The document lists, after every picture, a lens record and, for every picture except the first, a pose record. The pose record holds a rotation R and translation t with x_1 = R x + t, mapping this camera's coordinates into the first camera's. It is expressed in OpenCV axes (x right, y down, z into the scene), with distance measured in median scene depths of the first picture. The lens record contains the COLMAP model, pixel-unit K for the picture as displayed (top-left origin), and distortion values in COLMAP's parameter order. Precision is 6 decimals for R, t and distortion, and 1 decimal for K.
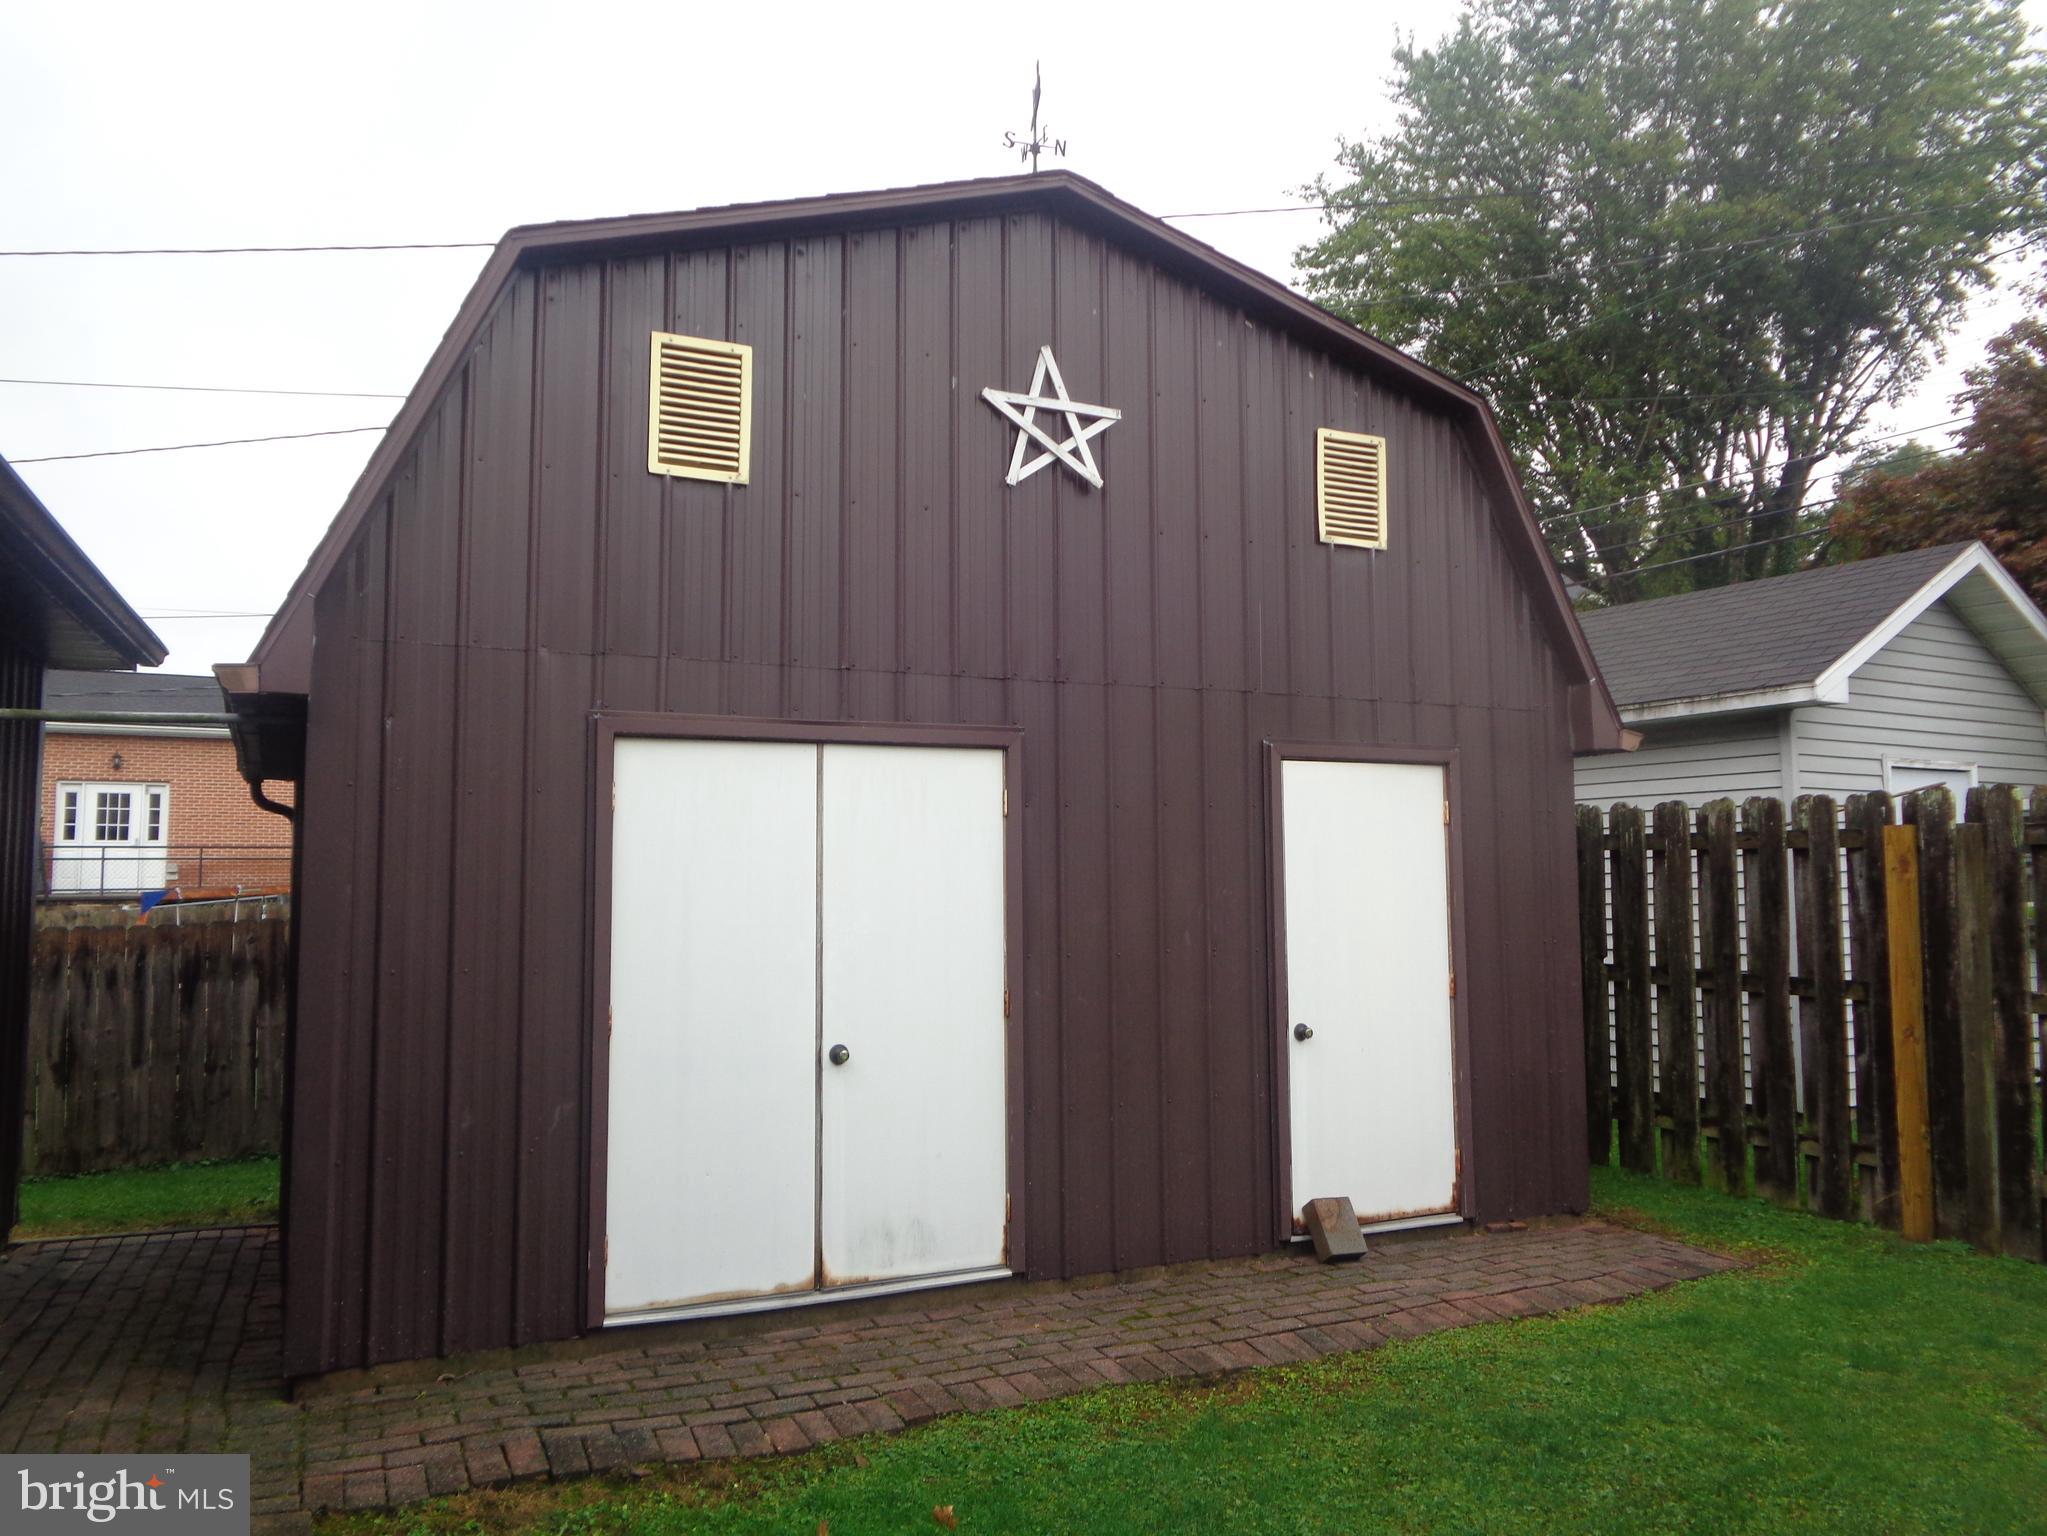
lens RADIAL K [[1527.5, 0, 1028.5], [0, 1527.5, 761.1], [0, 0, 1]] dist [0.006046, 0.008837]
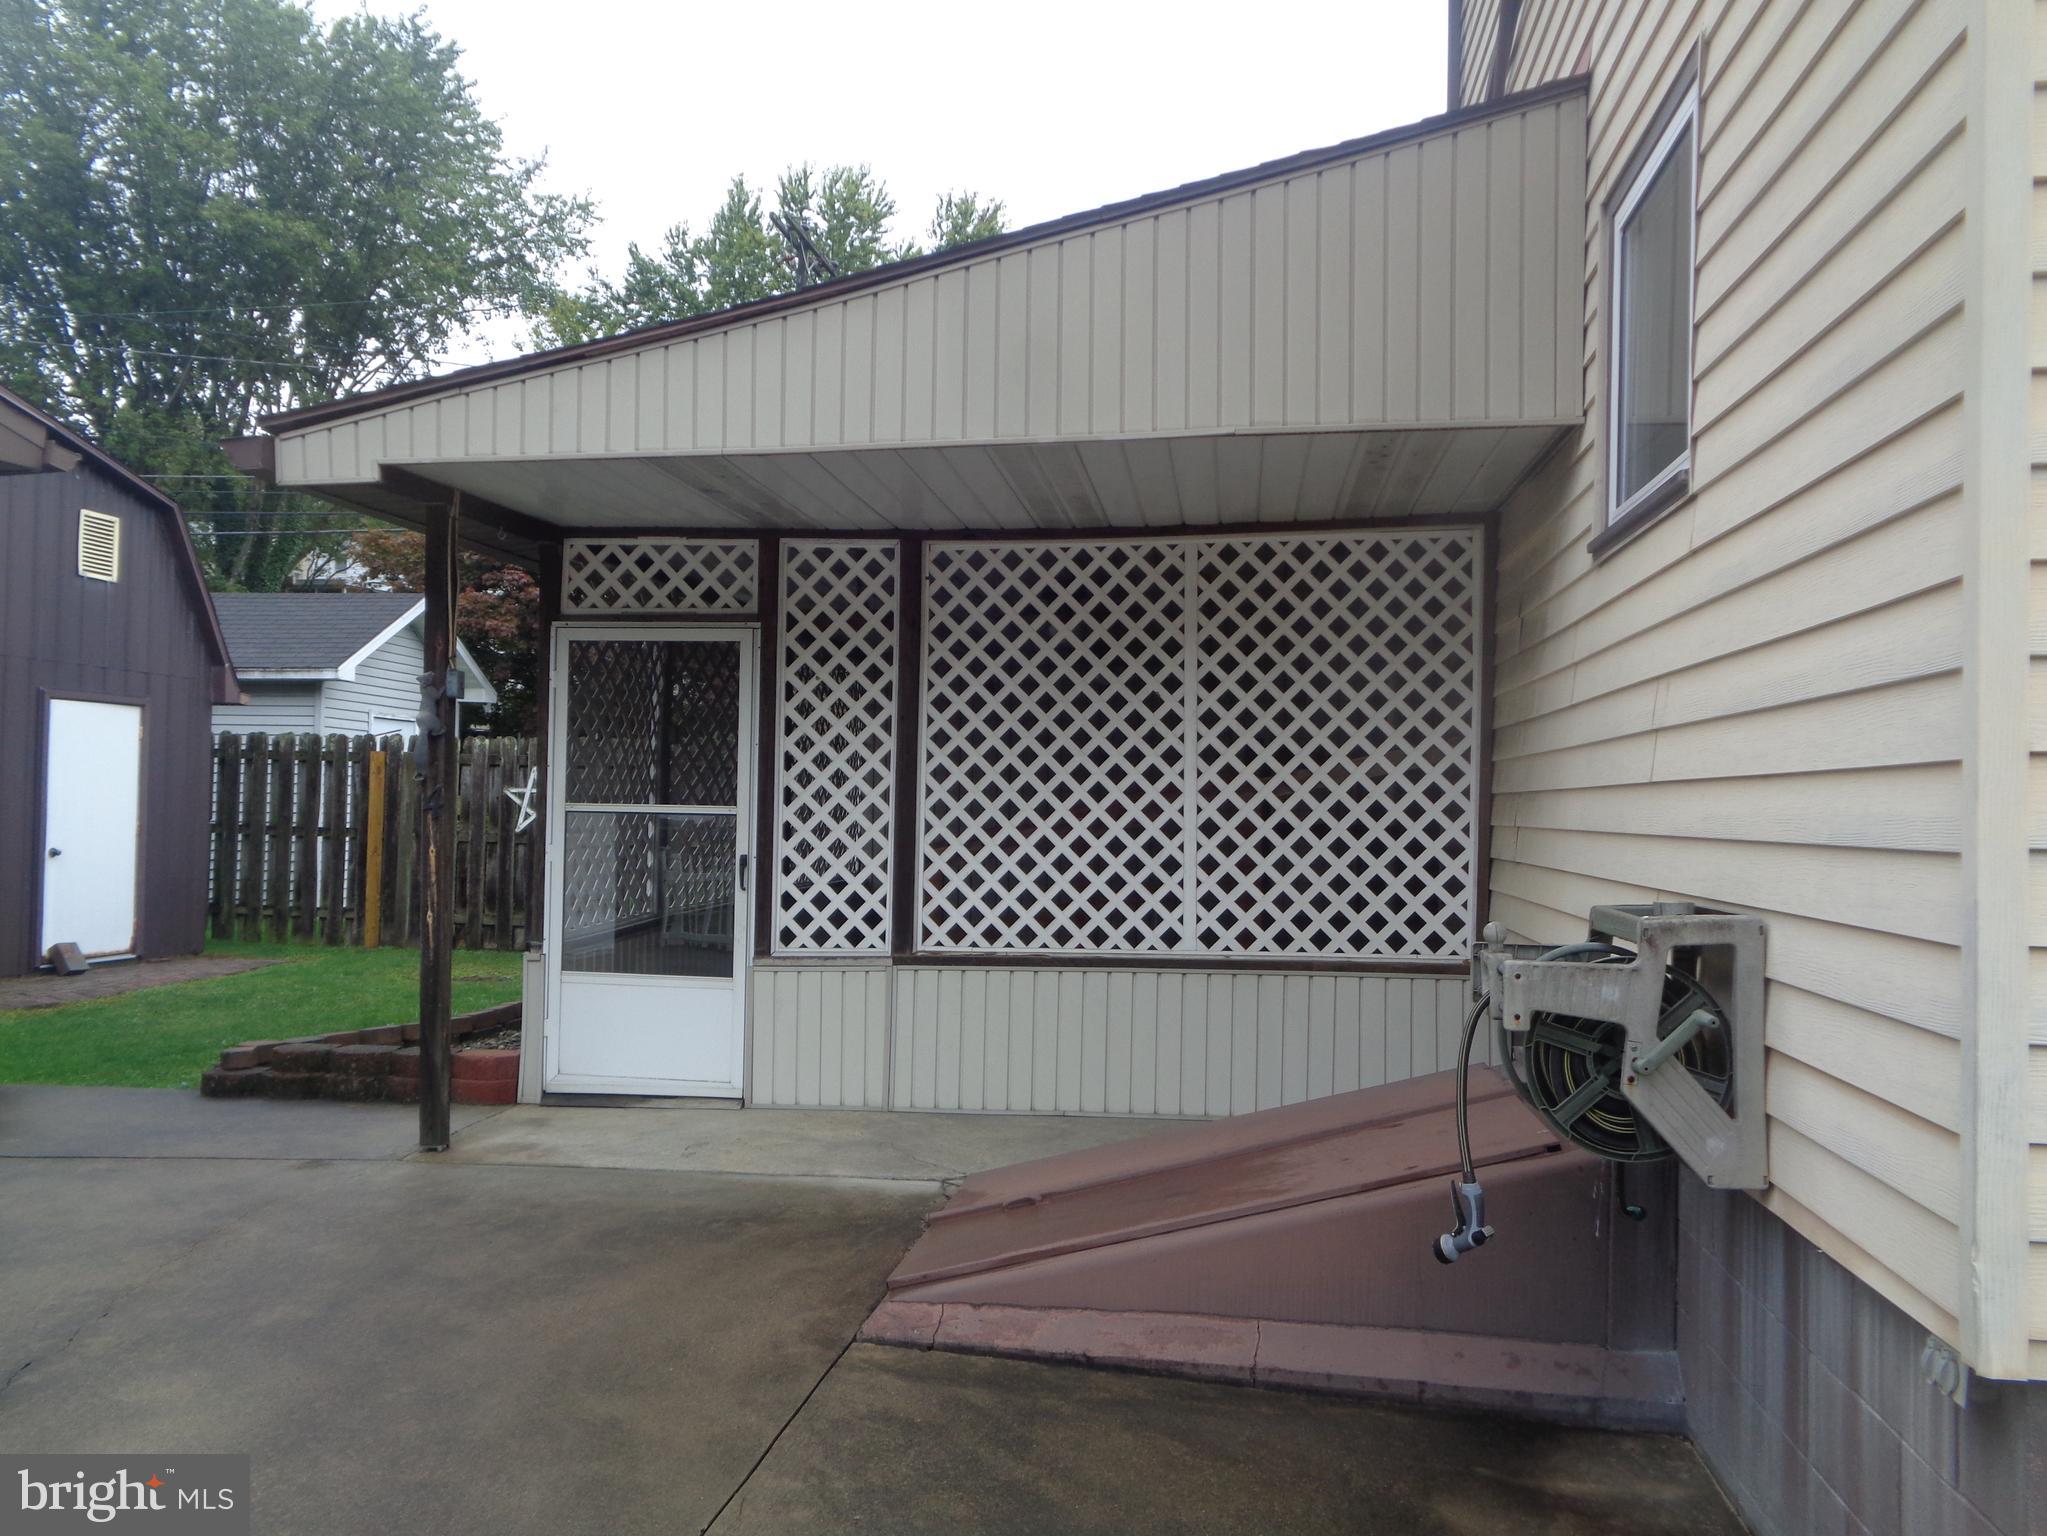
lens RADIAL K [[1527.5, 0, 1028.5], [0, 1527.5, 761.1], [0, 0, 1]] dist [0.006046, 0.008837]
pose [[0.599116, 0.039187, 0.799703, -0.514830], [-0.083200, 0.996441, 0.013503, -0.042340], [-0.796328, -0.074625, 0.600244, -0.868295]]
